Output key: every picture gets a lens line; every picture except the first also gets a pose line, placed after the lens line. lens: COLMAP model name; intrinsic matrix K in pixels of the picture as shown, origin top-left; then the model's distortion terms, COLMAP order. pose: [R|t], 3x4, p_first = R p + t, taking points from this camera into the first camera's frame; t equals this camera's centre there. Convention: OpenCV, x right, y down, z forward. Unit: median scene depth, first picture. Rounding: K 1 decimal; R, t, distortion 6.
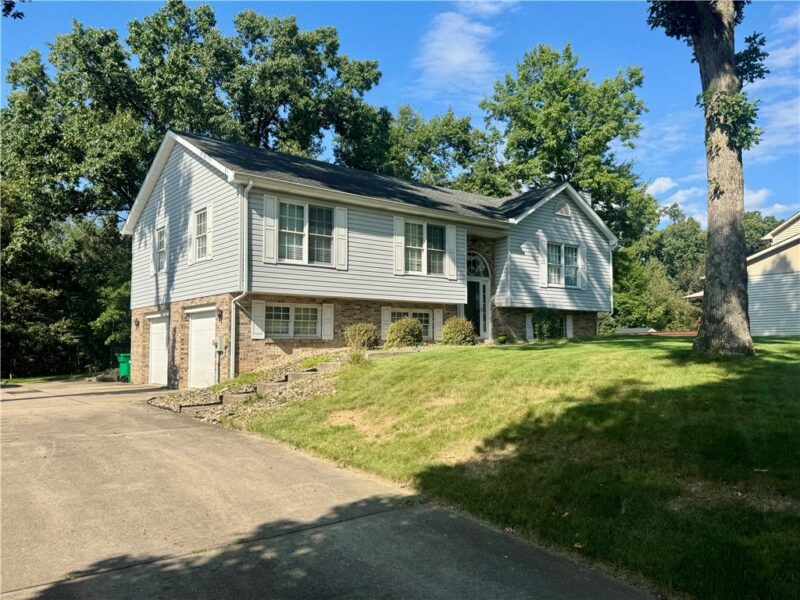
lens RADIAL K [[633.6, 0, 395.9], [0, 633.6, 304.6], [0, 0, 1]] dist [0.024356, -0.032355]
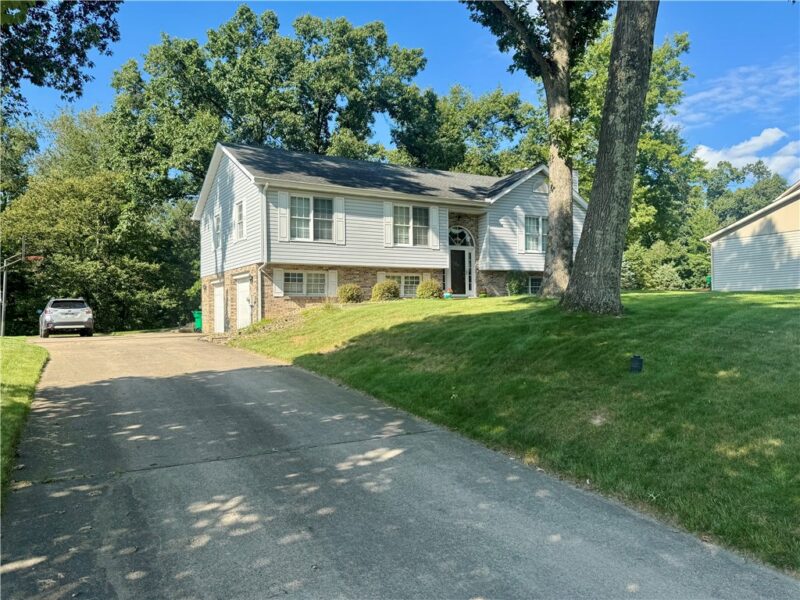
lens RADIAL K [[633.6, 0, 403.7], [0, 633.6, 298.6], [0, 0, 1]] dist [0.024356, -0.032355]
pose [[0.990477, -0.012928, -0.137073, 0.171917], [0.018798, 0.998957, 0.041623, 0.004682], [0.136392, -0.043803, 0.989686, -0.233502]]
